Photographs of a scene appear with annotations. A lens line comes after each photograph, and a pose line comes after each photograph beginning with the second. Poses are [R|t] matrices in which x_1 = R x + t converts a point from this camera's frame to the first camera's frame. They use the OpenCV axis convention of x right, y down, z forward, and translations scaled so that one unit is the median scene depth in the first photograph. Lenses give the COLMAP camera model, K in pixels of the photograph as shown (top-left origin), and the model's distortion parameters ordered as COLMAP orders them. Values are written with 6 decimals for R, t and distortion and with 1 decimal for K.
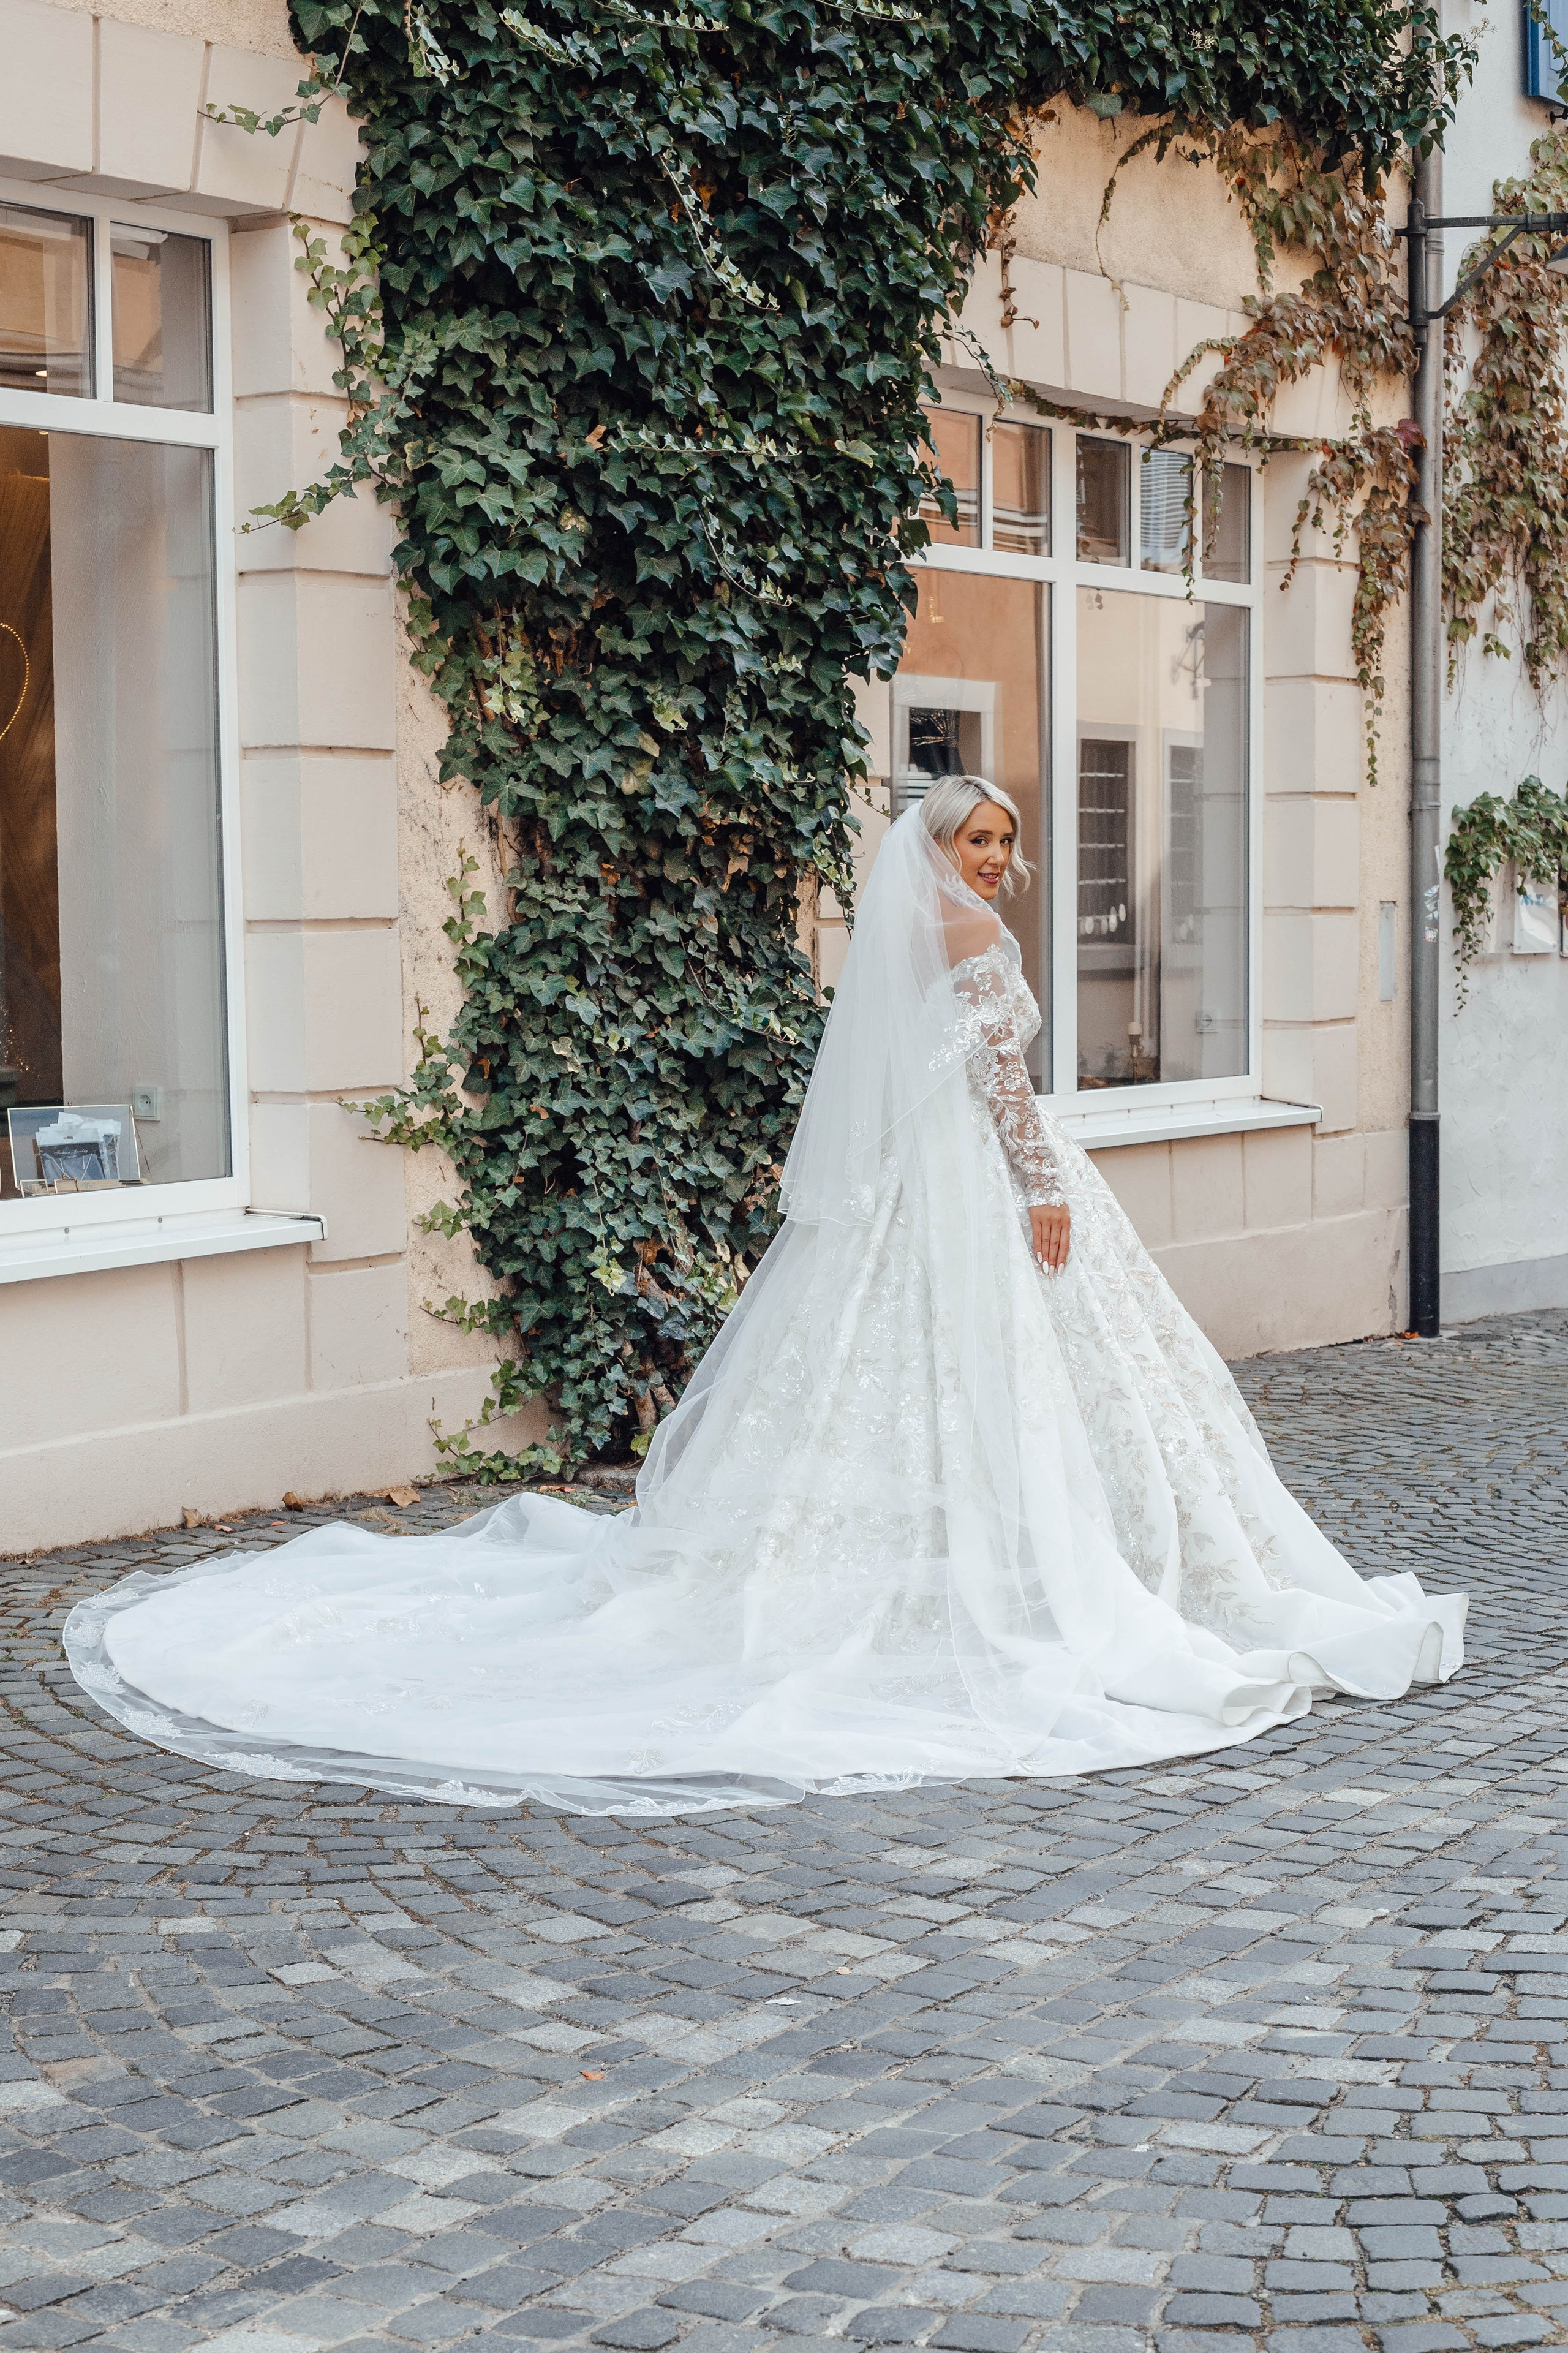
lens RADIAL K [[3354.0, 0, 784.0], [0, 3354.0, 1176.5], [0, 0, 1]] dist [0.006775, -0.006526]
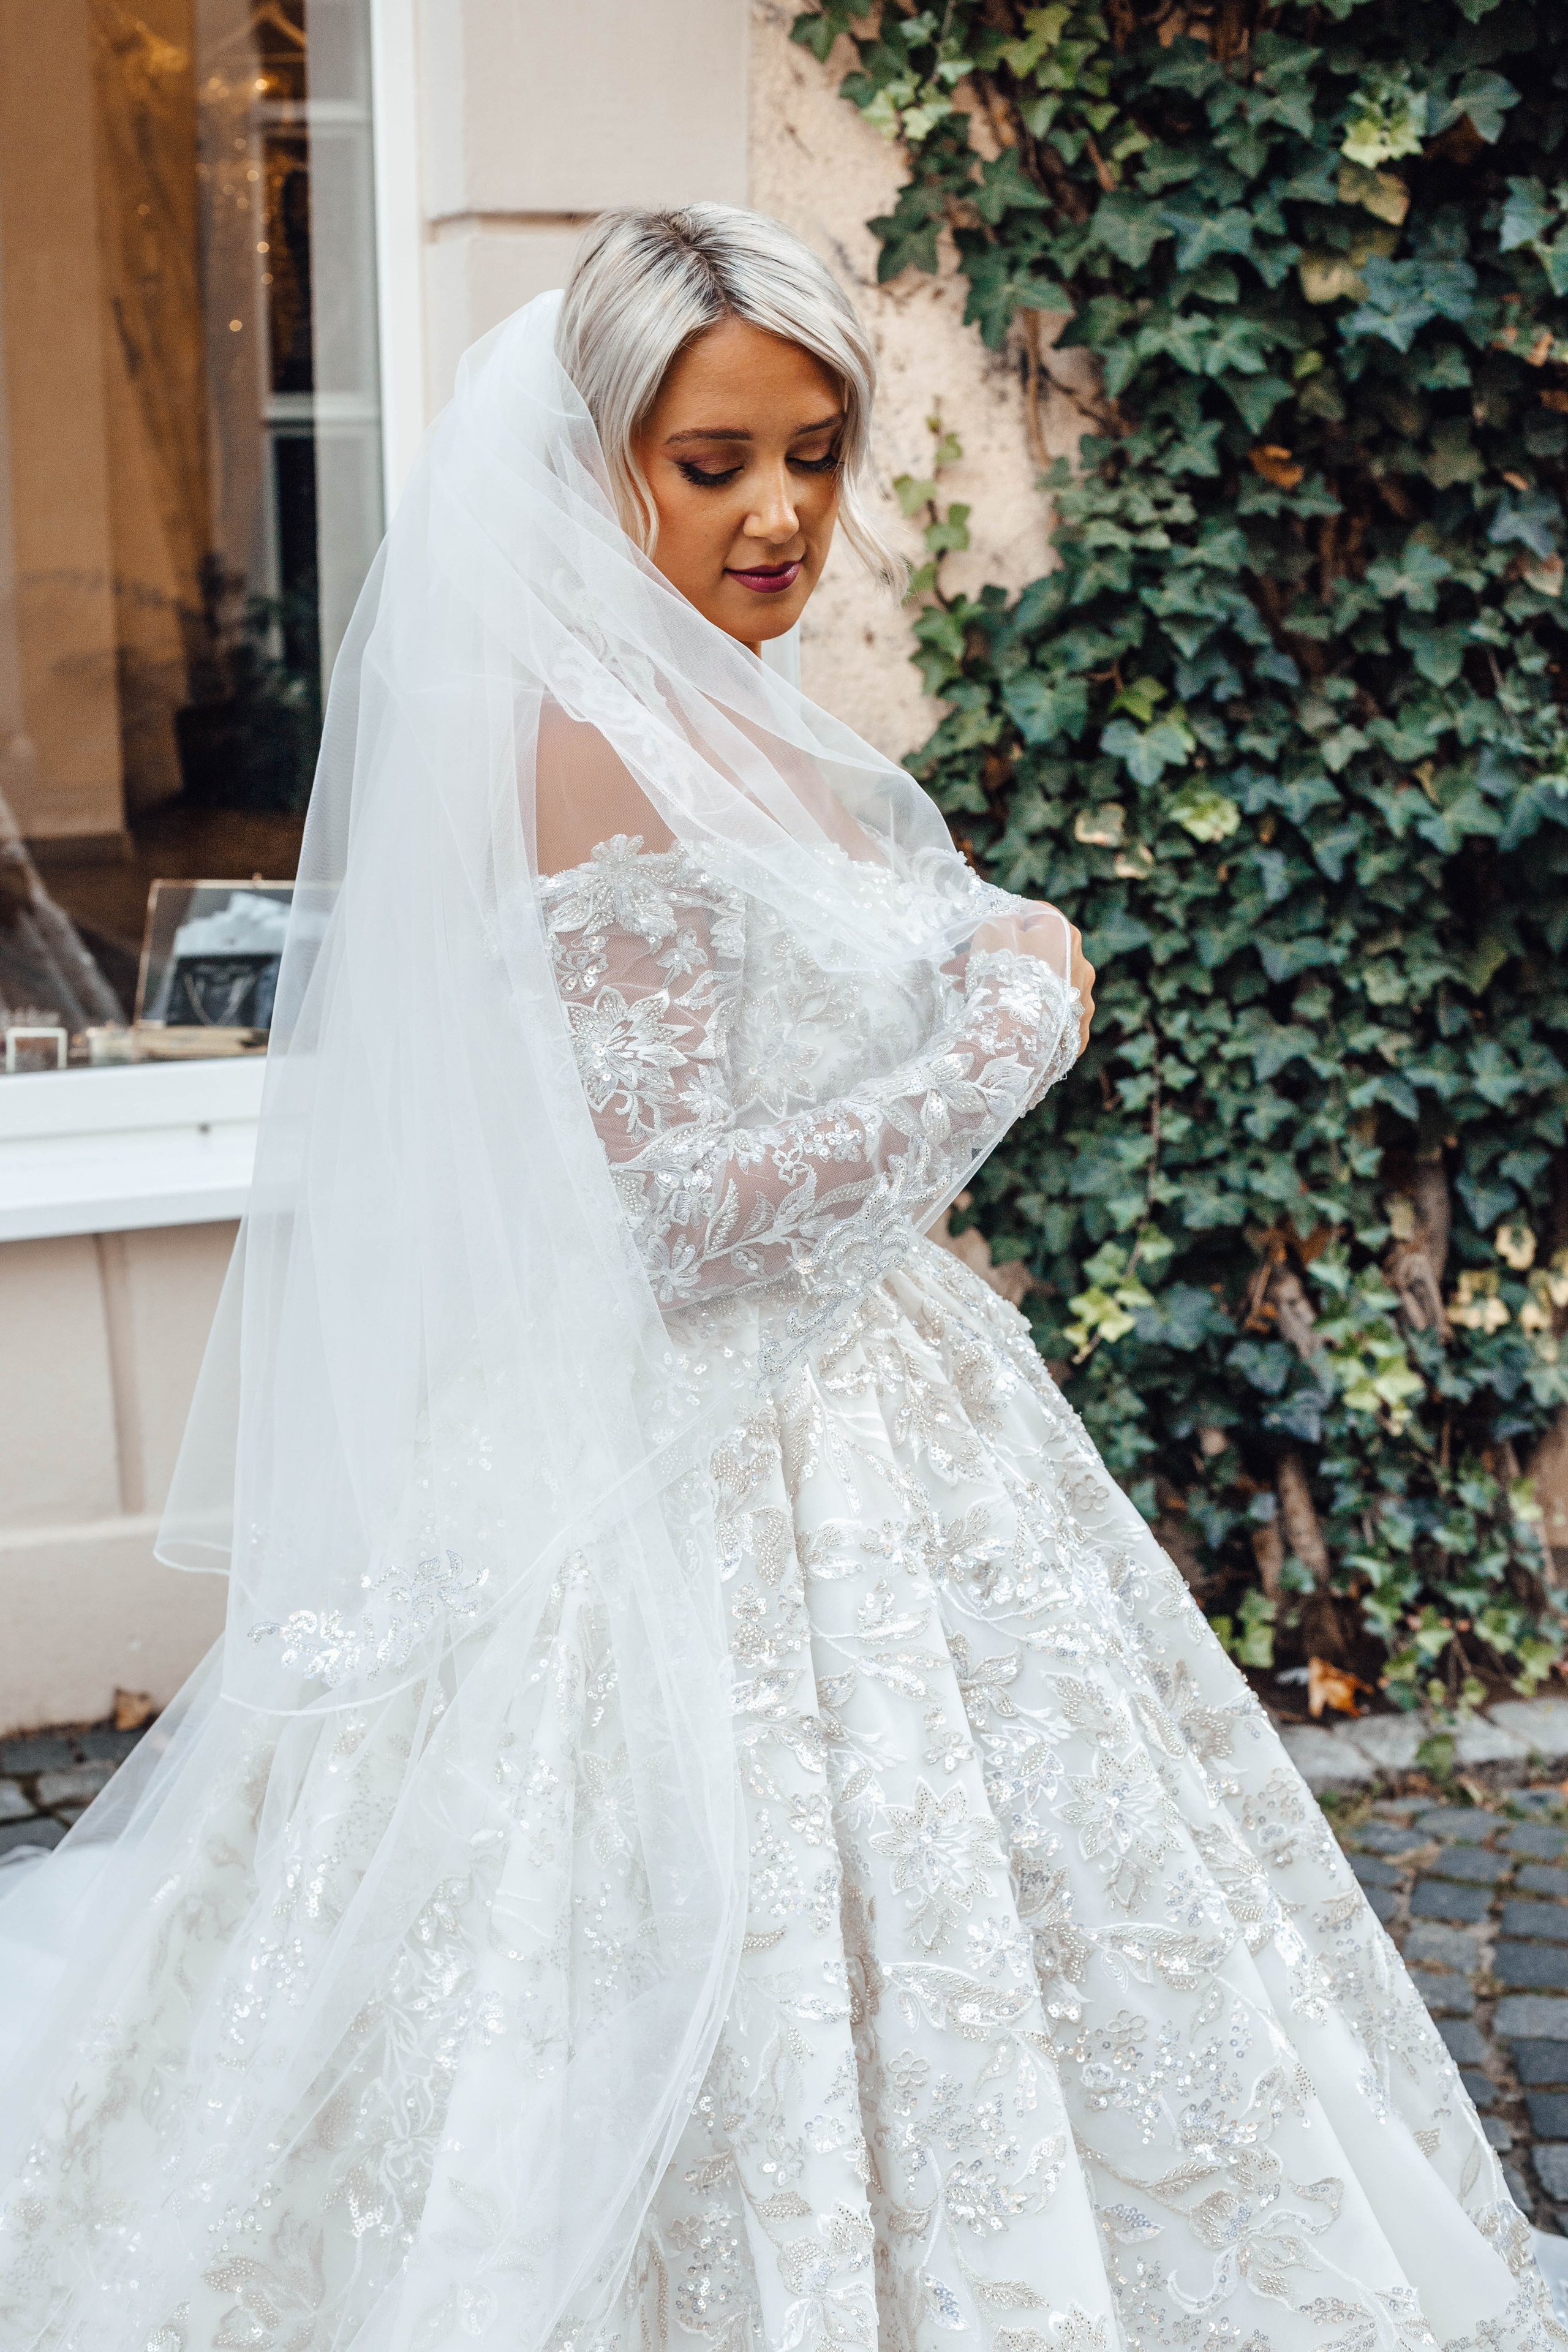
lens RADIAL K [[3457.8, 0, 784.0], [0, 3457.8, 1176.0], [0, 0, 1]] dist [-0.222670, 0.563581]
pose [[0.820674, 0.130473, -0.556302, 0.180270], [-0.051917, 0.986581, 0.154801, -0.062888], [0.569034, -0.098159, 0.816435, 0.553486]]
